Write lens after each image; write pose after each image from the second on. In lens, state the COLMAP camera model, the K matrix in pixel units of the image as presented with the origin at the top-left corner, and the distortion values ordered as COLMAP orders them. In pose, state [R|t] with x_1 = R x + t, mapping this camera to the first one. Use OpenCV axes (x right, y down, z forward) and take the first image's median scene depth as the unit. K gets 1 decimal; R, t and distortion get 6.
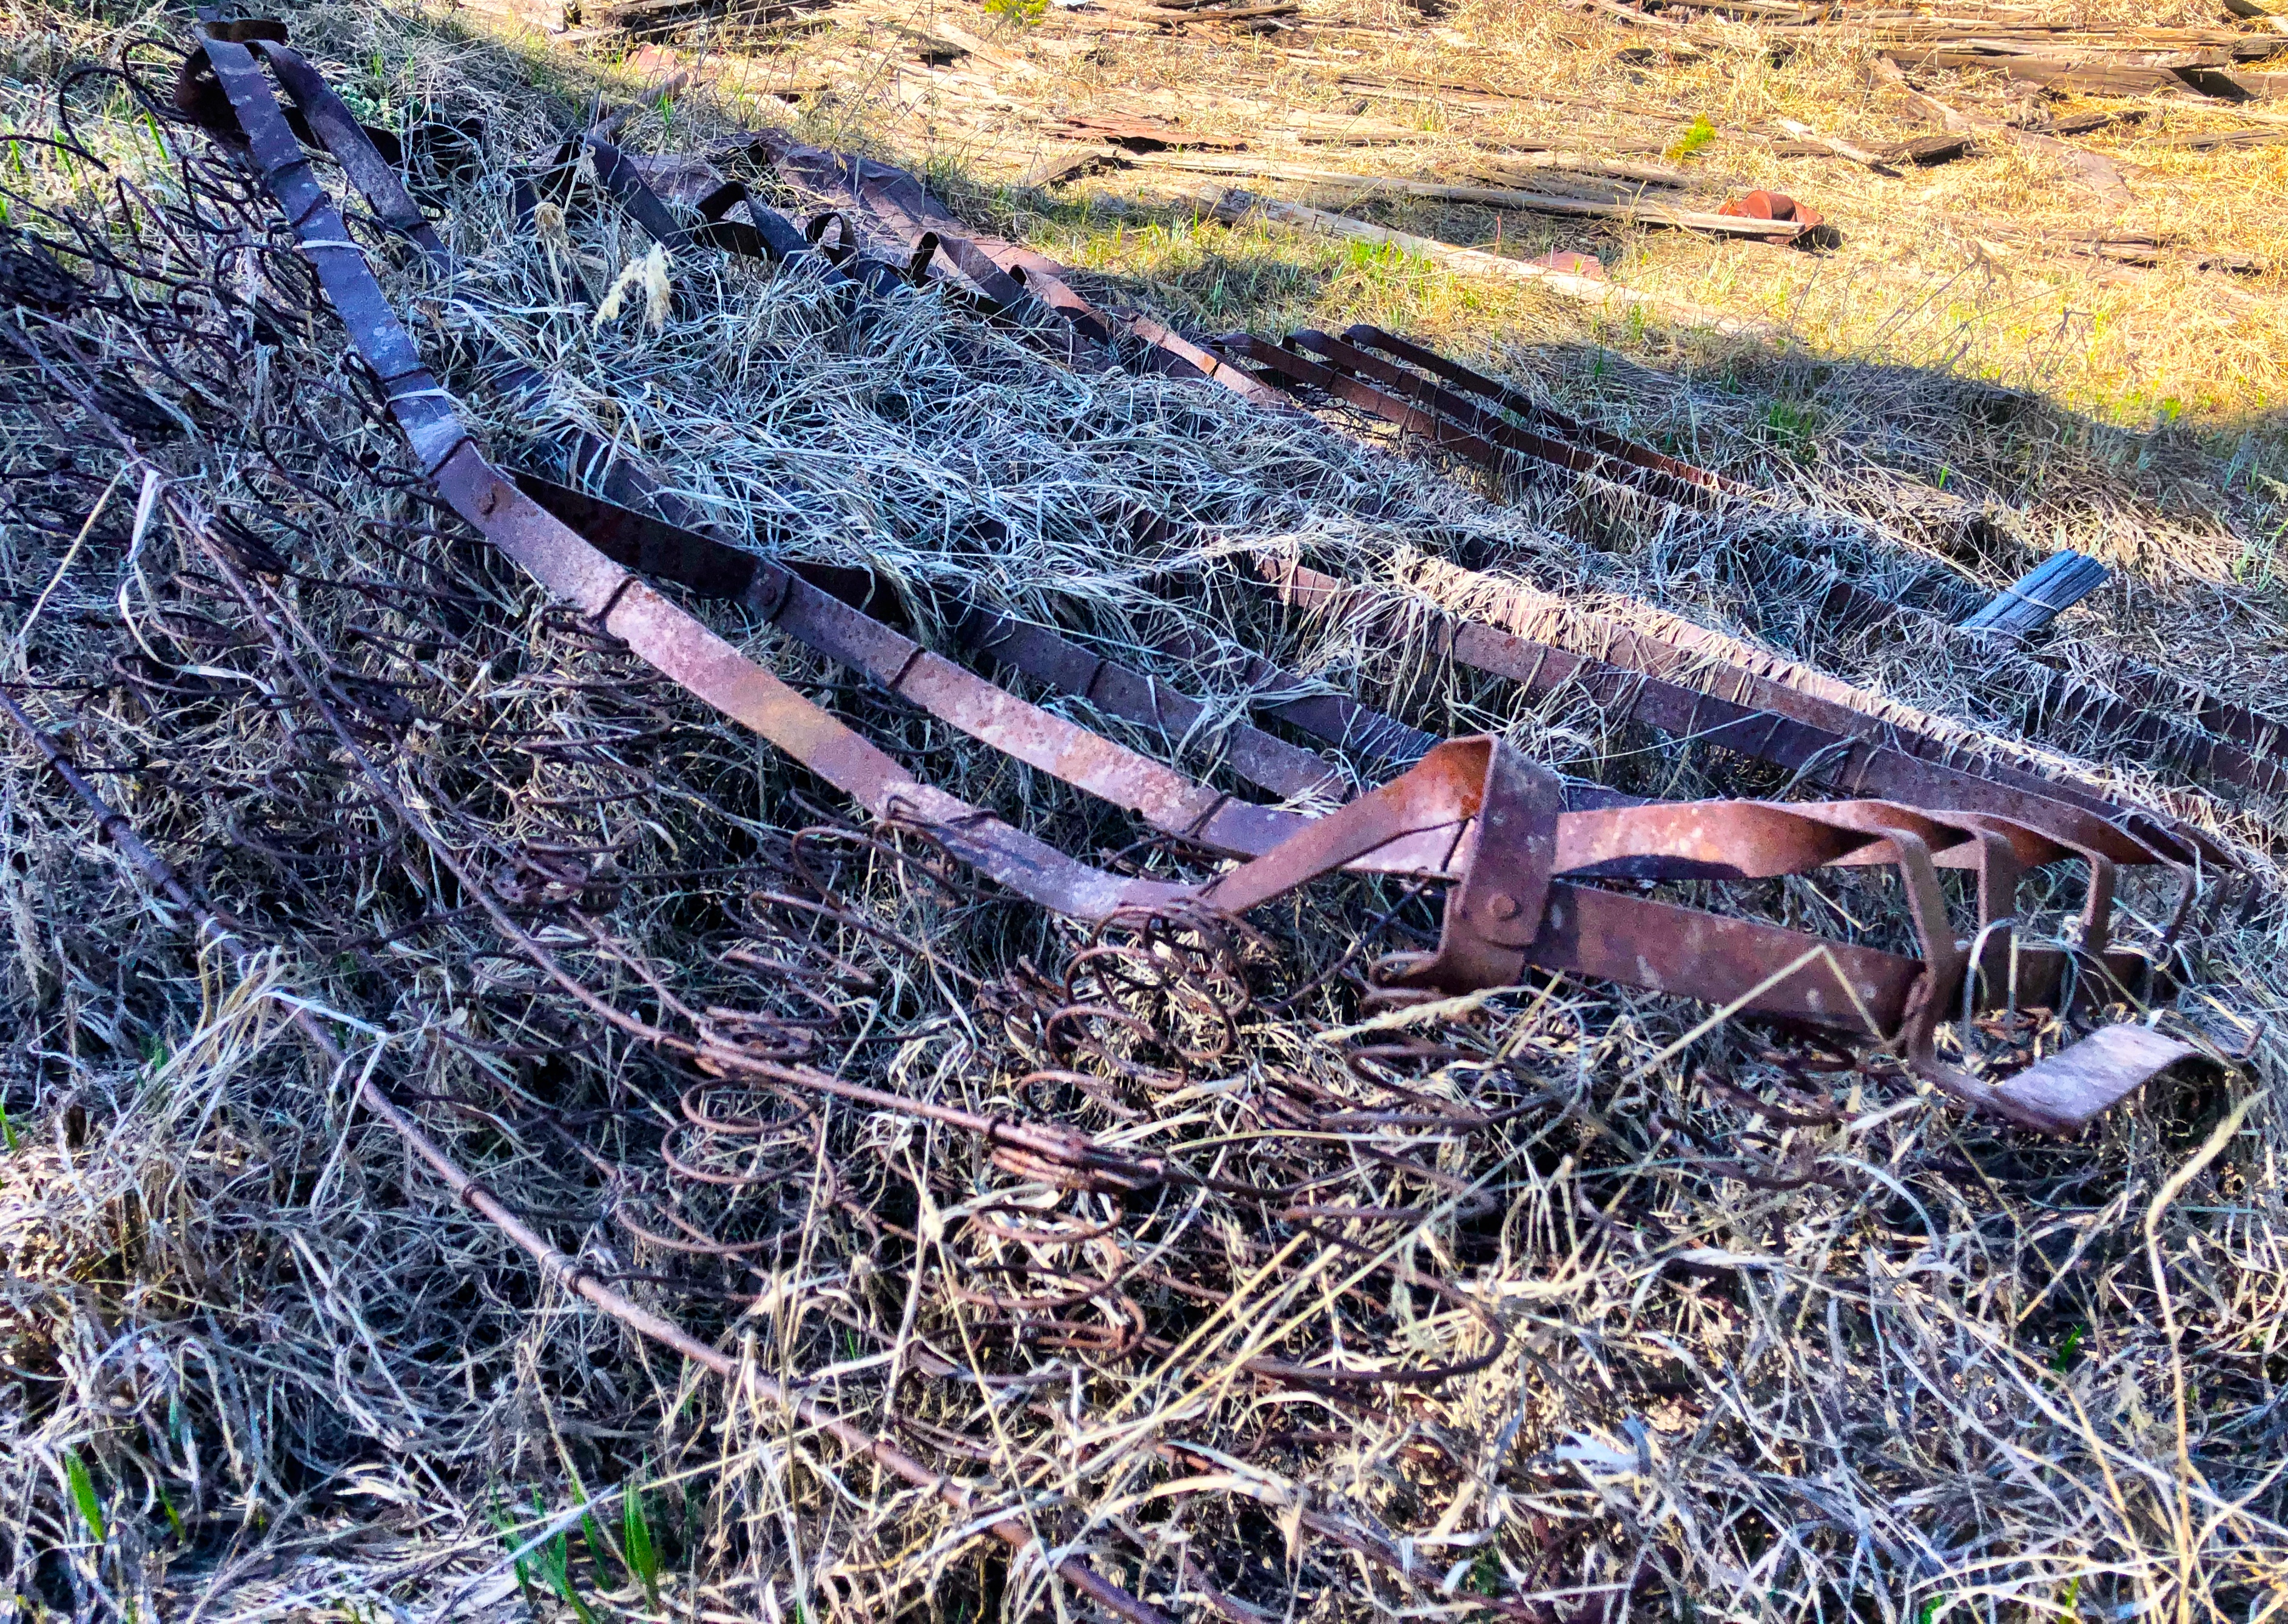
lens RADIAL K [[1936.4, 0, 1144.0], [0, 1936.4, 812.0], [0, 0, 1]] dist [0.014157, 0.008584]
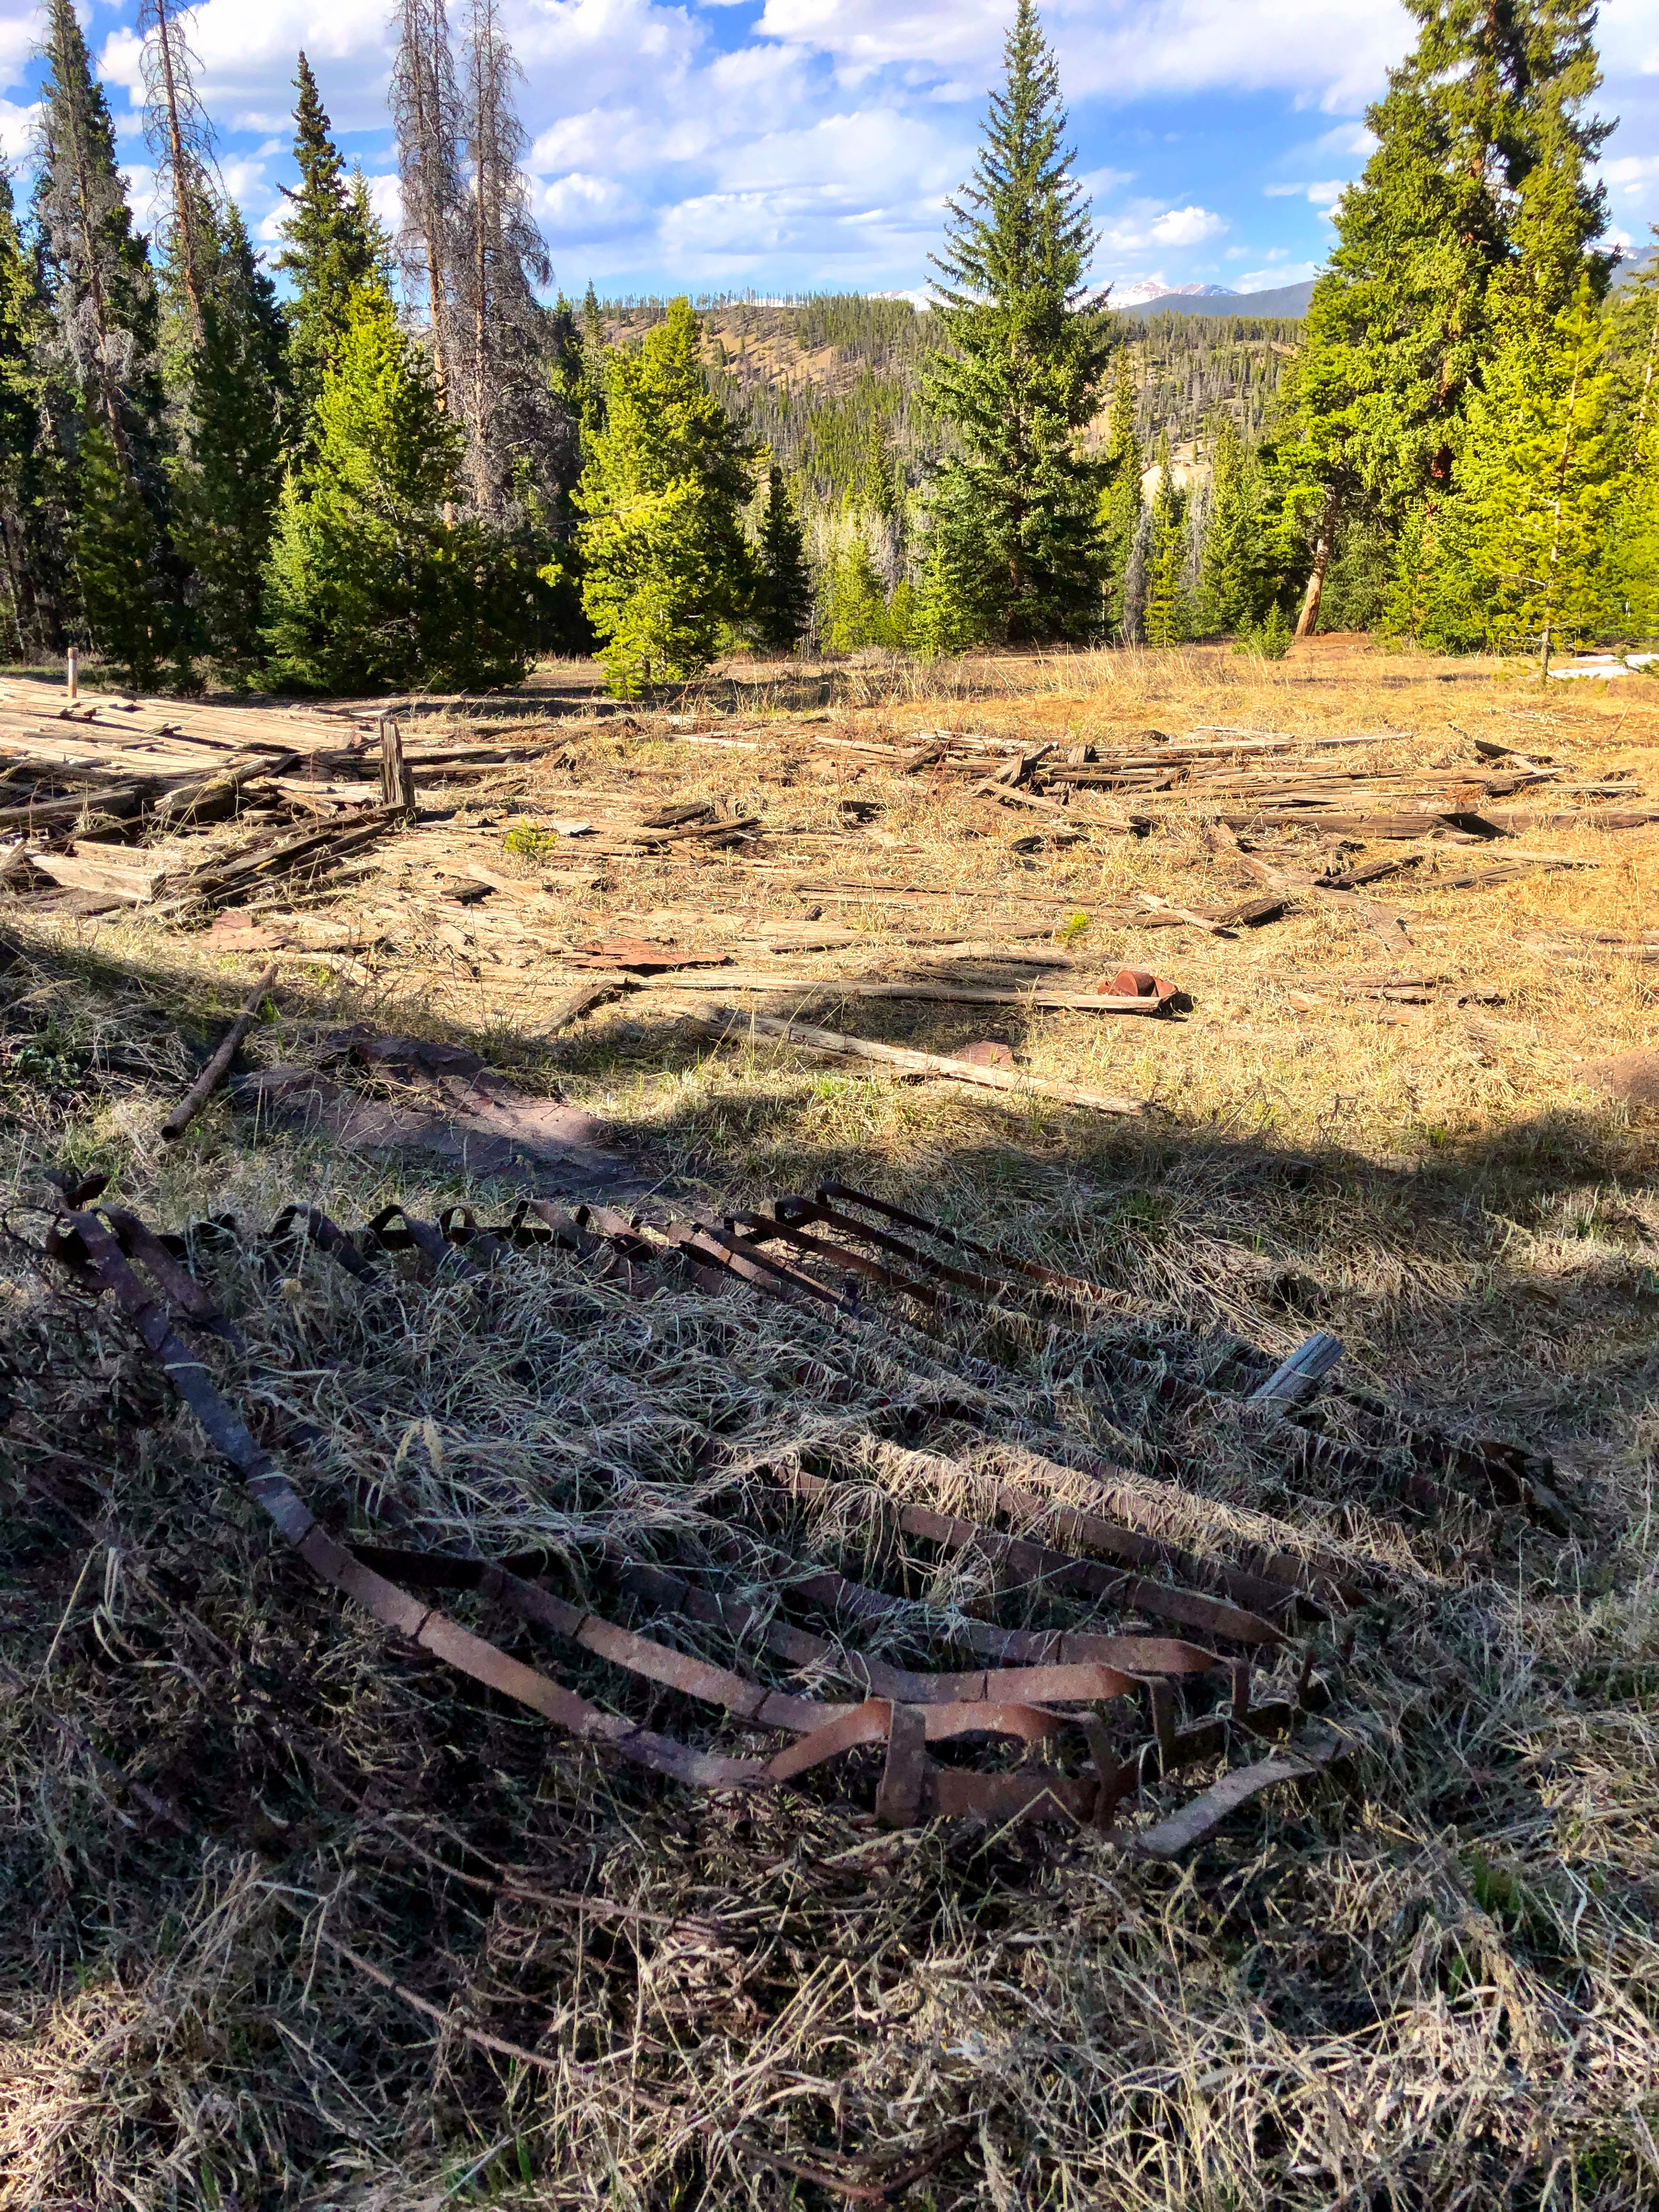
lens RADIAL K [[1844.0, 0, 830.6], [0, 1844.0, 1163.1], [0, 0, 1]] dist [0.036469, -0.013930]
pose [[0.990581, -0.106202, 0.086427, 0.001485], [0.116439, 0.985477, -0.123602, -0.197566], [-0.072045, 0.132502, 0.988561, -0.570314]]
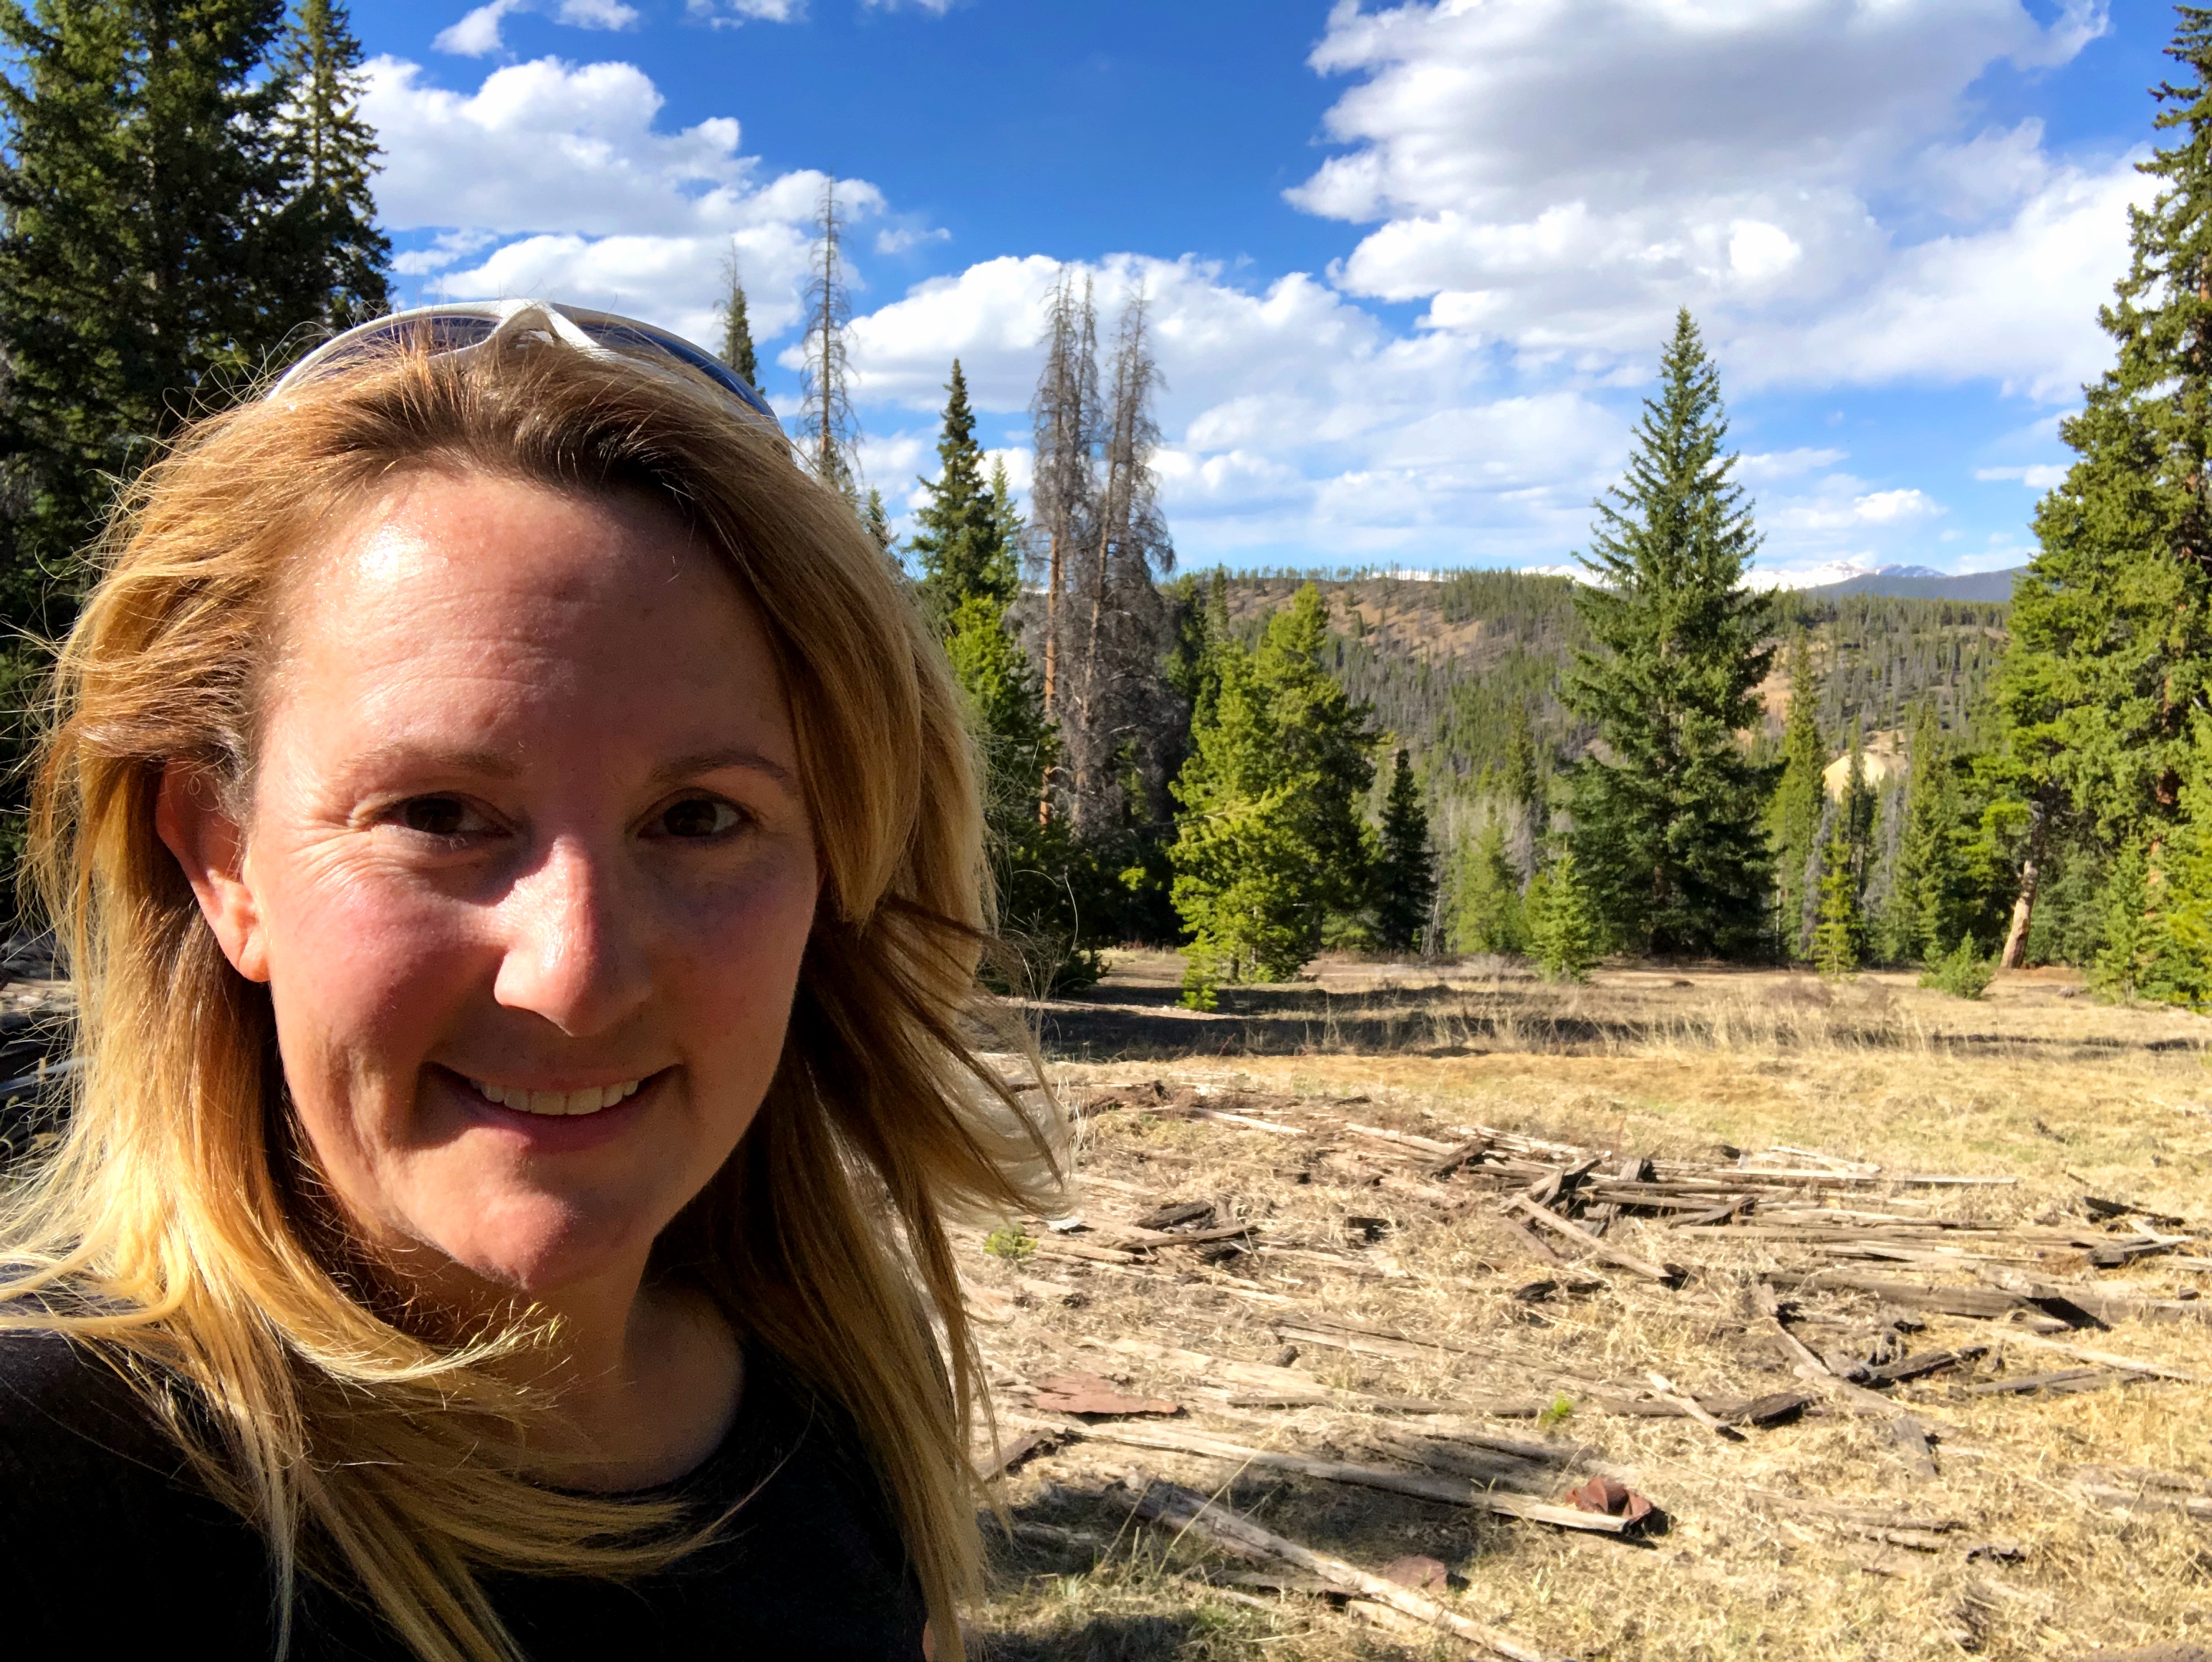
lens RADIAL K [[2215.5, 0, 1112.6], [0, 2215.5, 792.0], [0, 0, 1]] dist [0.114765, -0.322809]
pose [[0.996440, -0.034242, -0.077034, 0.433135], [-0.000822, 0.909801, -0.415045, -0.413345], [0.084298, 0.413631, 0.906534, -1.328669]]
